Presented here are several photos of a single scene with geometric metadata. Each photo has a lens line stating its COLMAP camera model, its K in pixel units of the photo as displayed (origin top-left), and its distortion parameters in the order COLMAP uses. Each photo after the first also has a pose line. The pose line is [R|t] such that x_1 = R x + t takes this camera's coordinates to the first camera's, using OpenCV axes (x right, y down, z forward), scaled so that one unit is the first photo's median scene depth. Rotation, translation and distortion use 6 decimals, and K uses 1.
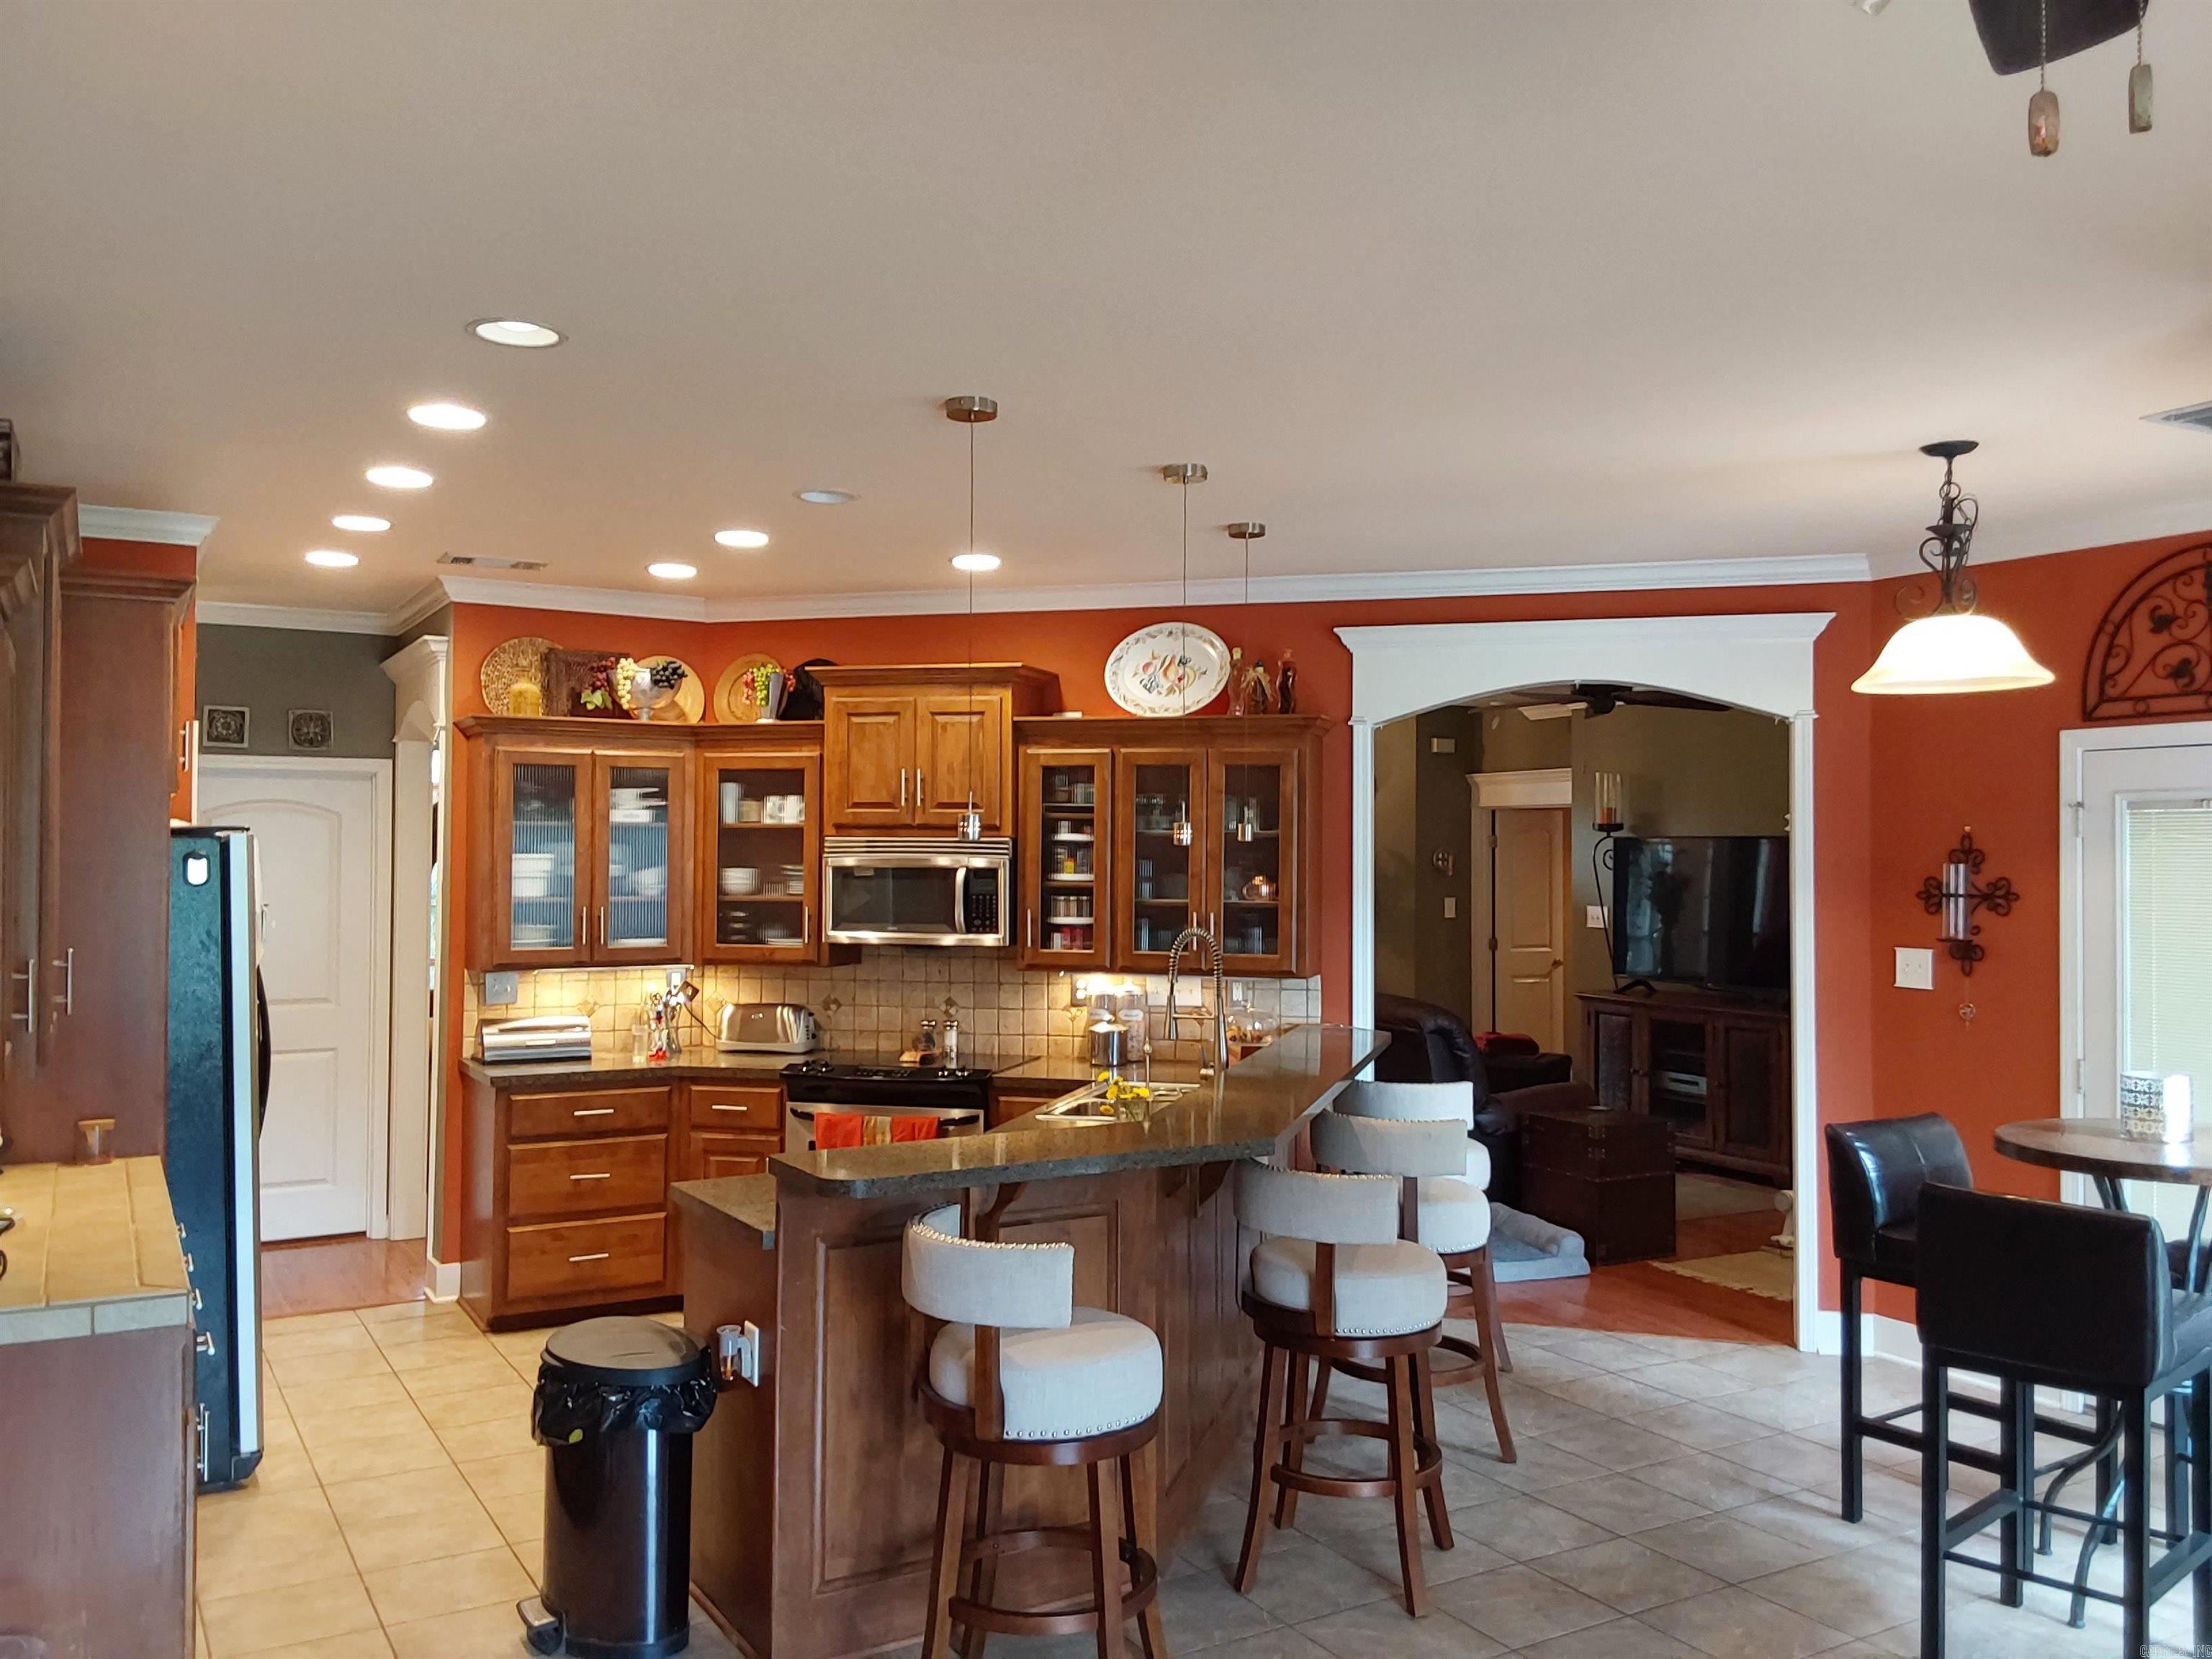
lens RADIAL K [[1793.2, 0, 1105.5], [0, 1793.2, 816.5], [0, 0, 1]] dist [0.030975, -0.040533]
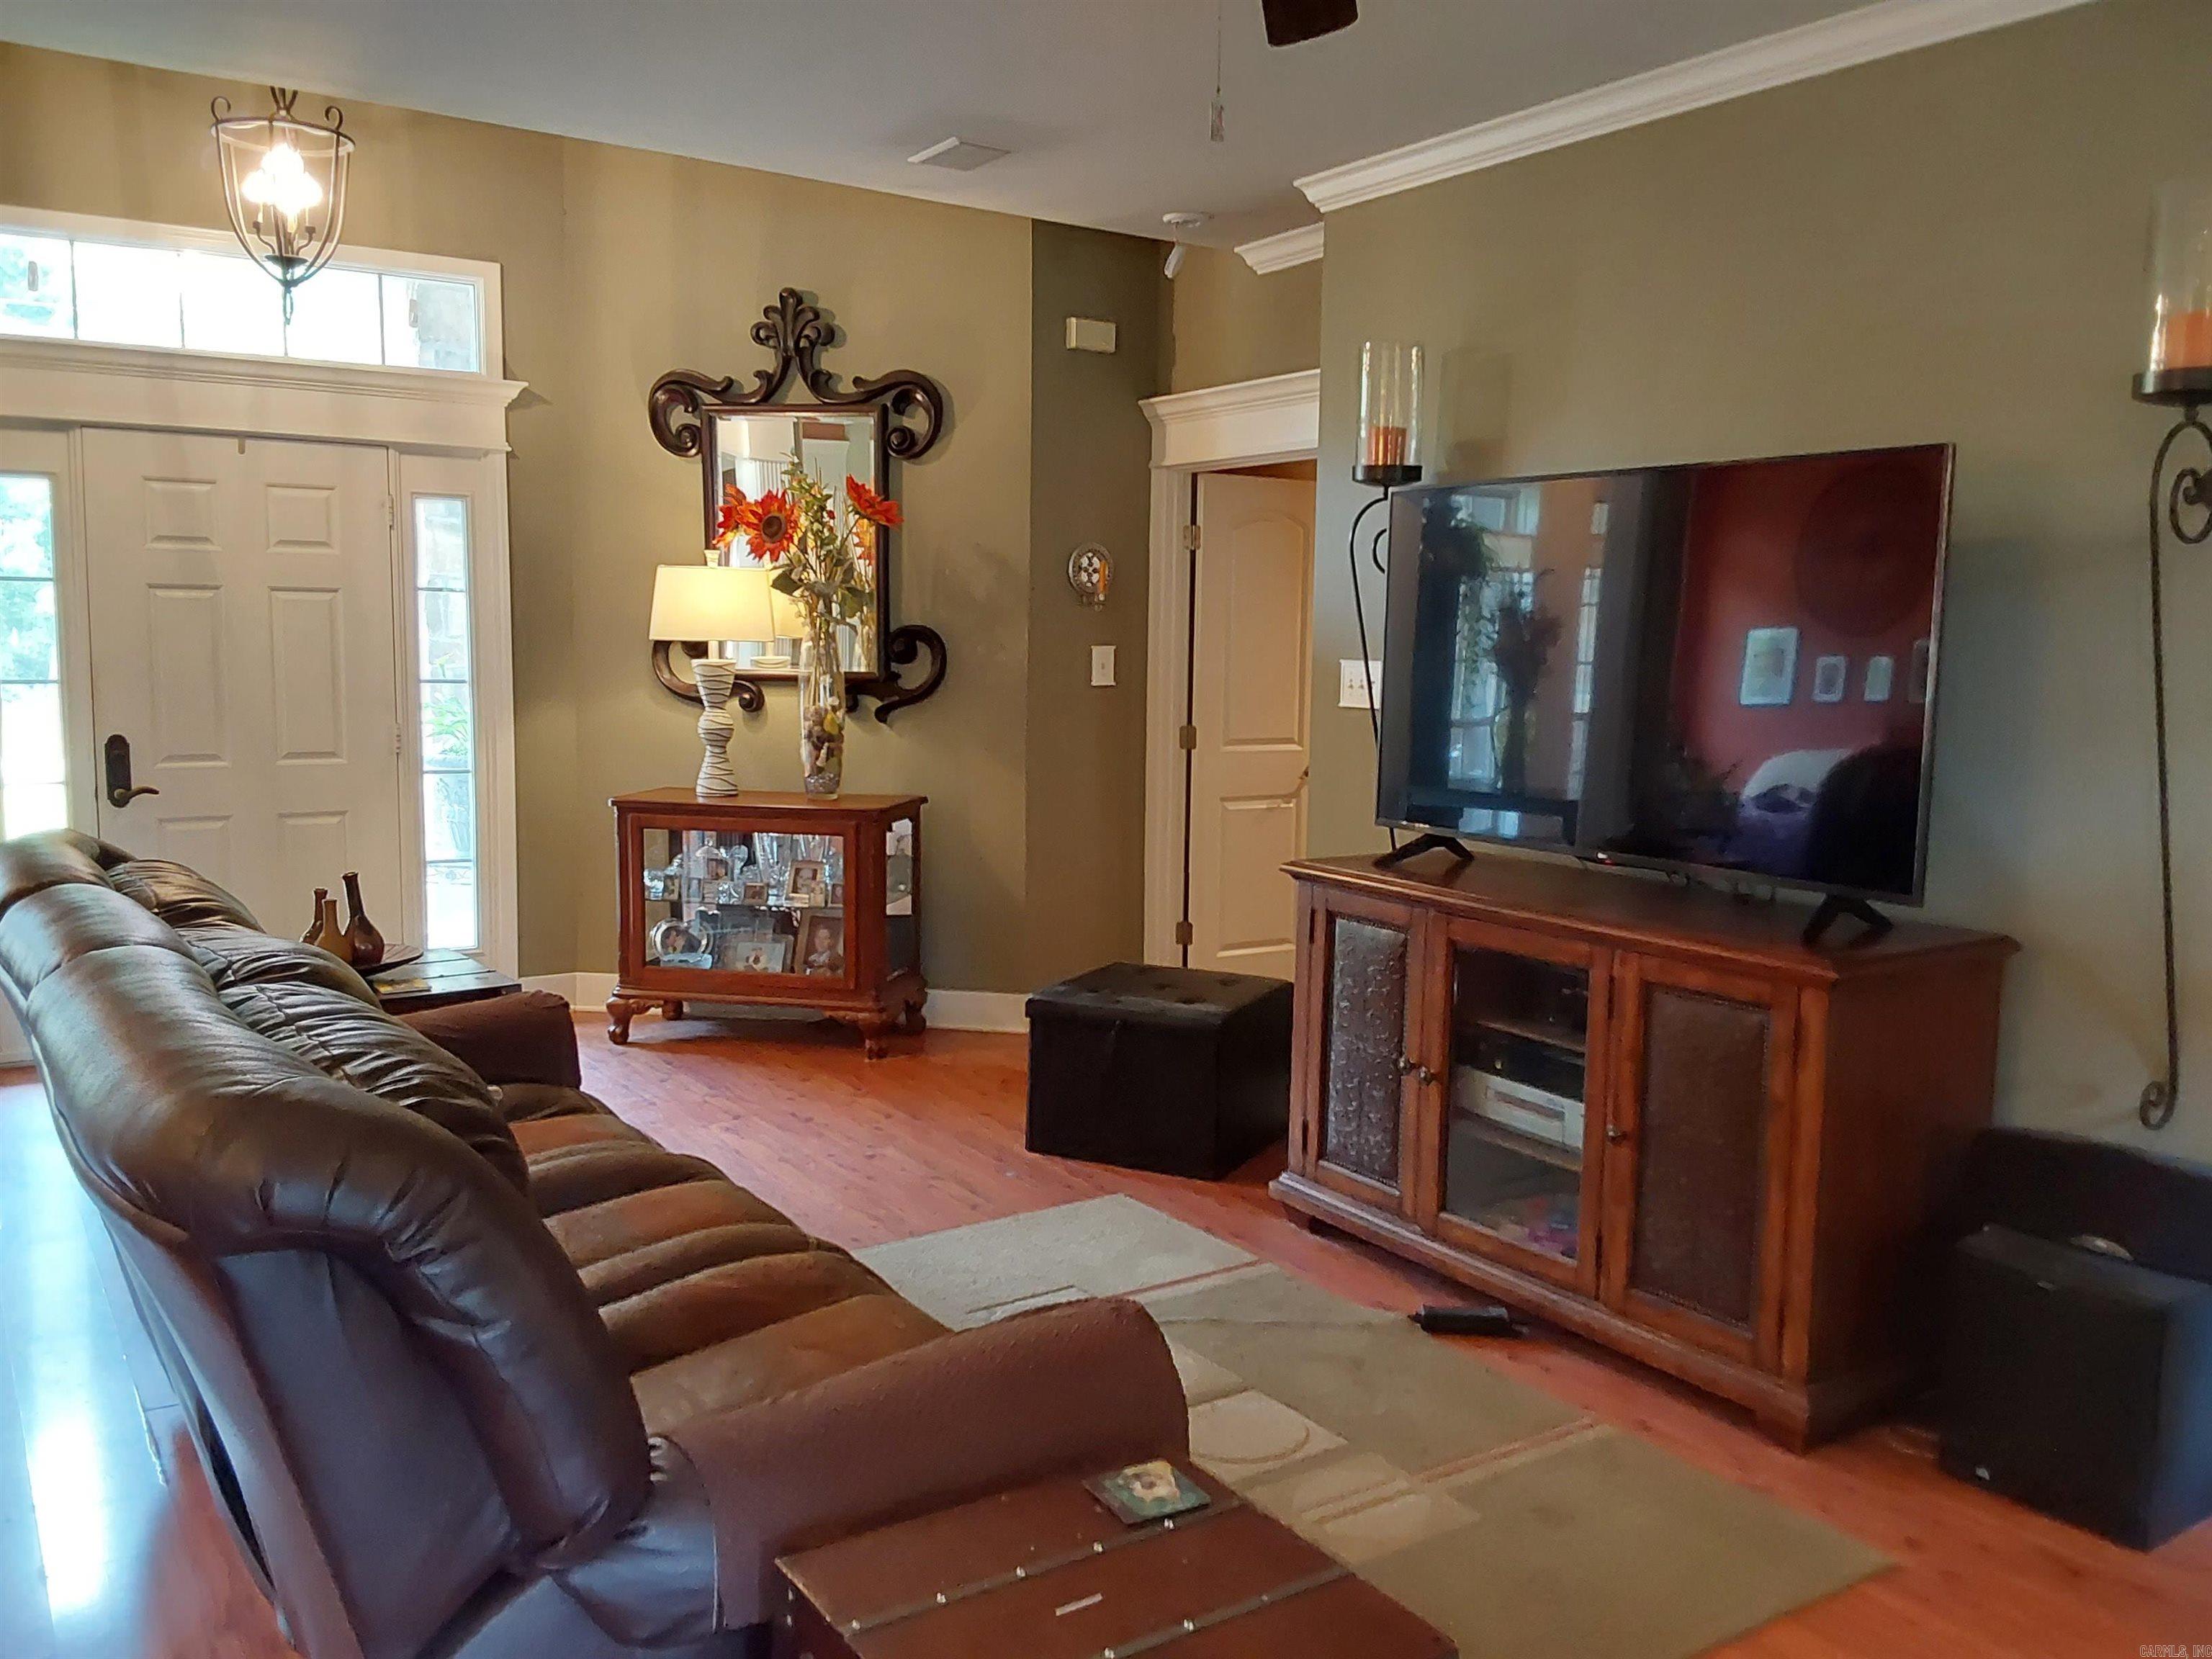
lens RADIAL K [[1793.2, 0, 1096.5], [0, 1793.2, 844.1], [0, 0, 1]] dist [0.030975, -0.040533]
pose [[0.997730, 0.006922, 0.066988, 0.183035], [-0.016406, 0.989718, 0.142089, 0.033569], [-0.065316, -0.142865, 0.987585, 0.570199]]
